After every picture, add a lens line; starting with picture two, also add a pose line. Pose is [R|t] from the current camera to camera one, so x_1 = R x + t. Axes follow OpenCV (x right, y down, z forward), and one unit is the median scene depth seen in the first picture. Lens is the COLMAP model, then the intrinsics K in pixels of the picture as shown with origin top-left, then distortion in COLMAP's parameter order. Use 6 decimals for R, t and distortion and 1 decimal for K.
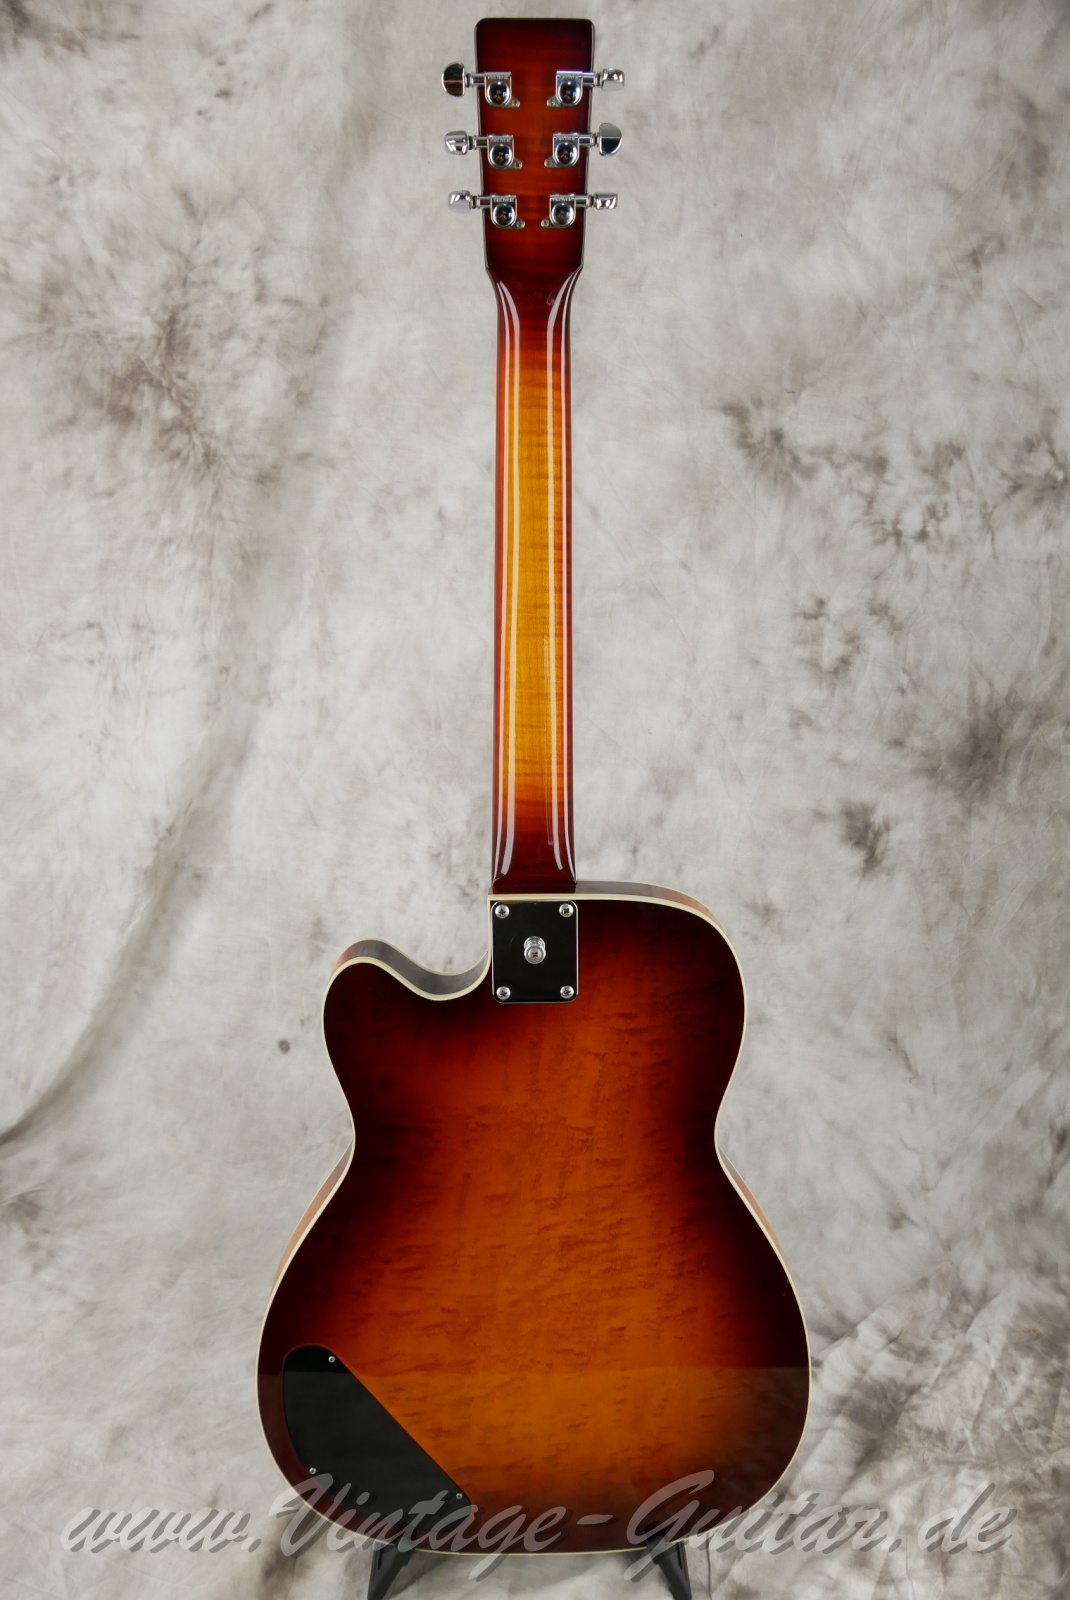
lens RADIAL K [[1285.4, 0, 530.1], [0, 1285.4, 807.8], [0, 0, 1]] dist [-0.067524, 0.022835]
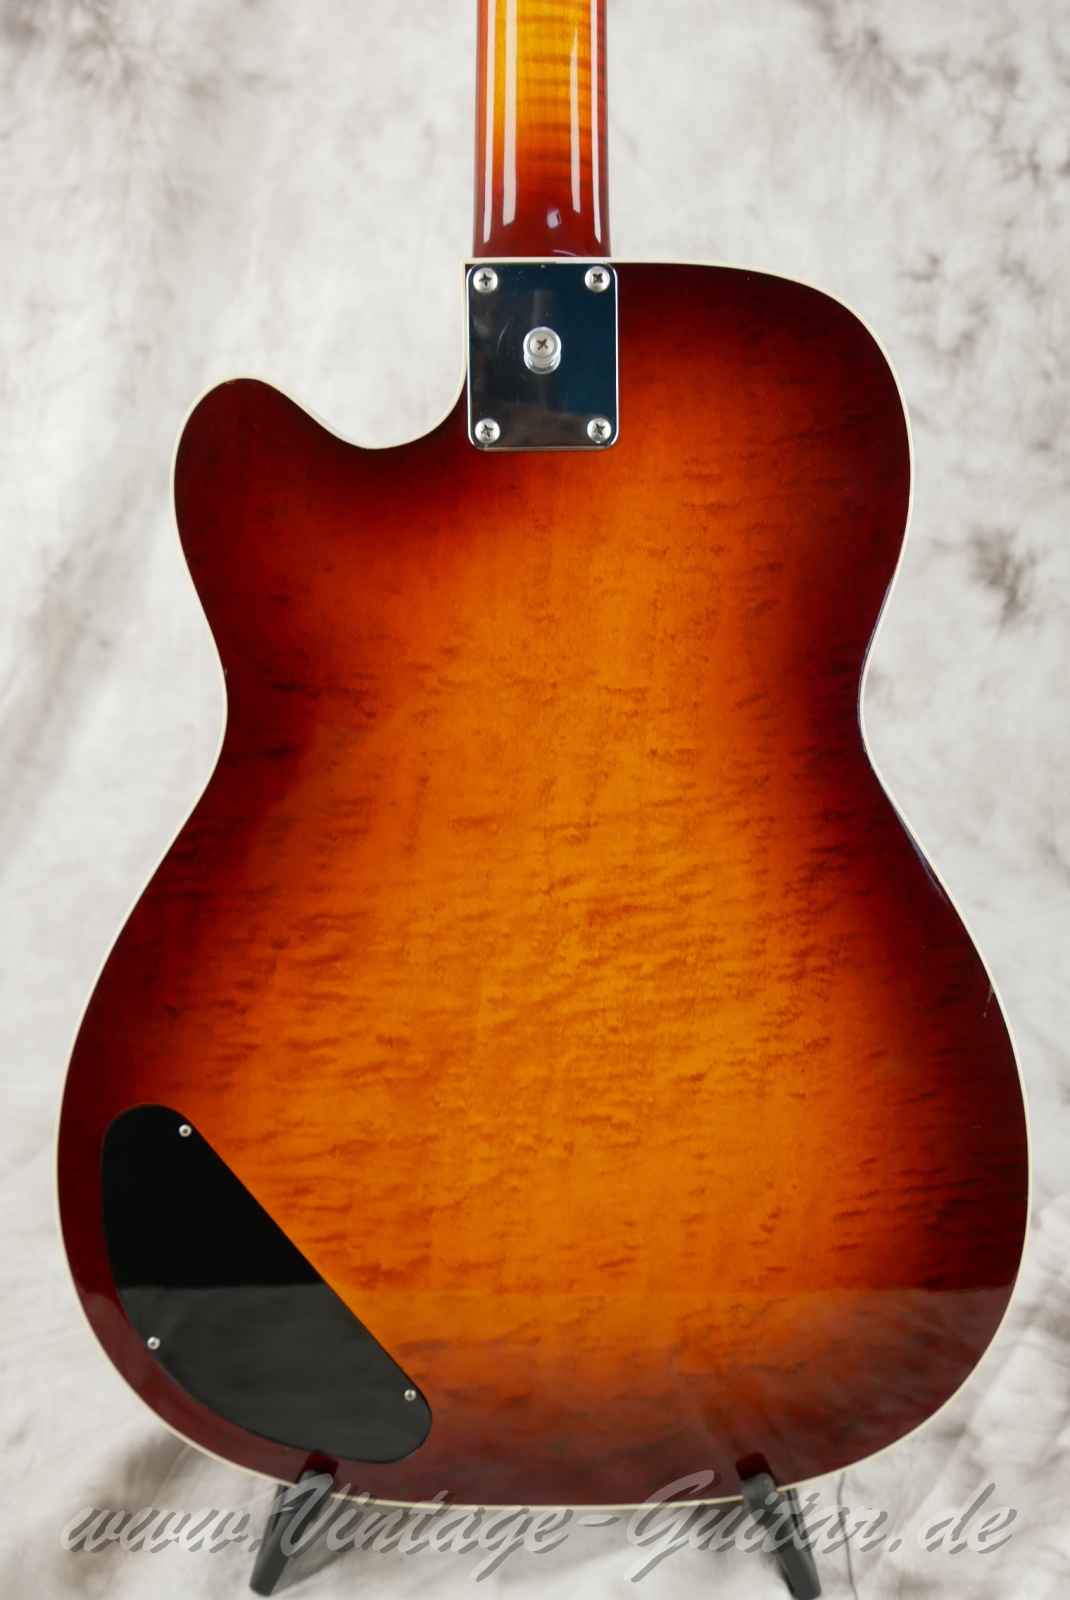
lens RADIAL K [[1285.4, 0, 528.1], [0, 1285.4, 823.4], [0, 0, 1]] dist [-0.067524, 0.022835]
pose [[0.999740, 0.002809, -0.022643, 0.006769], [-0.004557, 0.996978, -0.077550, 0.231602], [0.022356, 0.077633, 0.996731, 0.287171]]
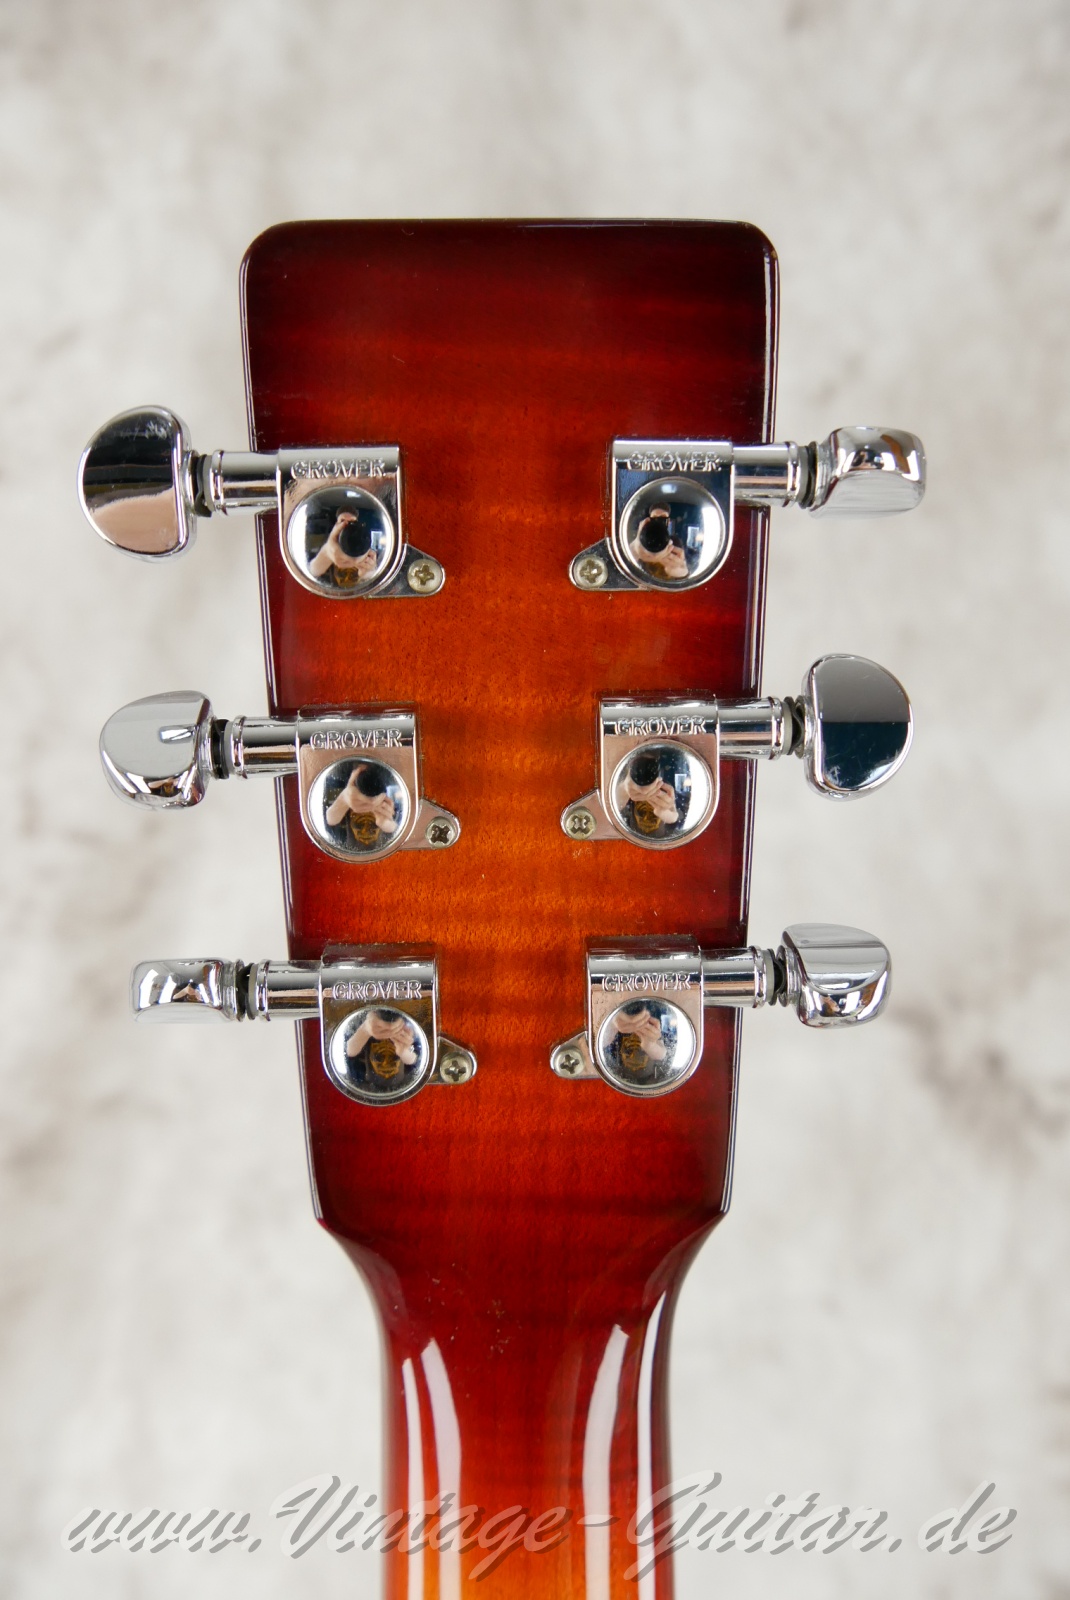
lens RADIAL K [[1285.4, 0, 540.1], [0, 1285.4, 821.8], [0, 0, 1]] dist [-0.067524, 0.022835]
pose [[0.999932, -0.011648, 0.001031, 0.004456], [0.011577, 0.973722, -0.227443, -0.268314], [0.001645, 0.227440, 0.973791, 0.455842]]
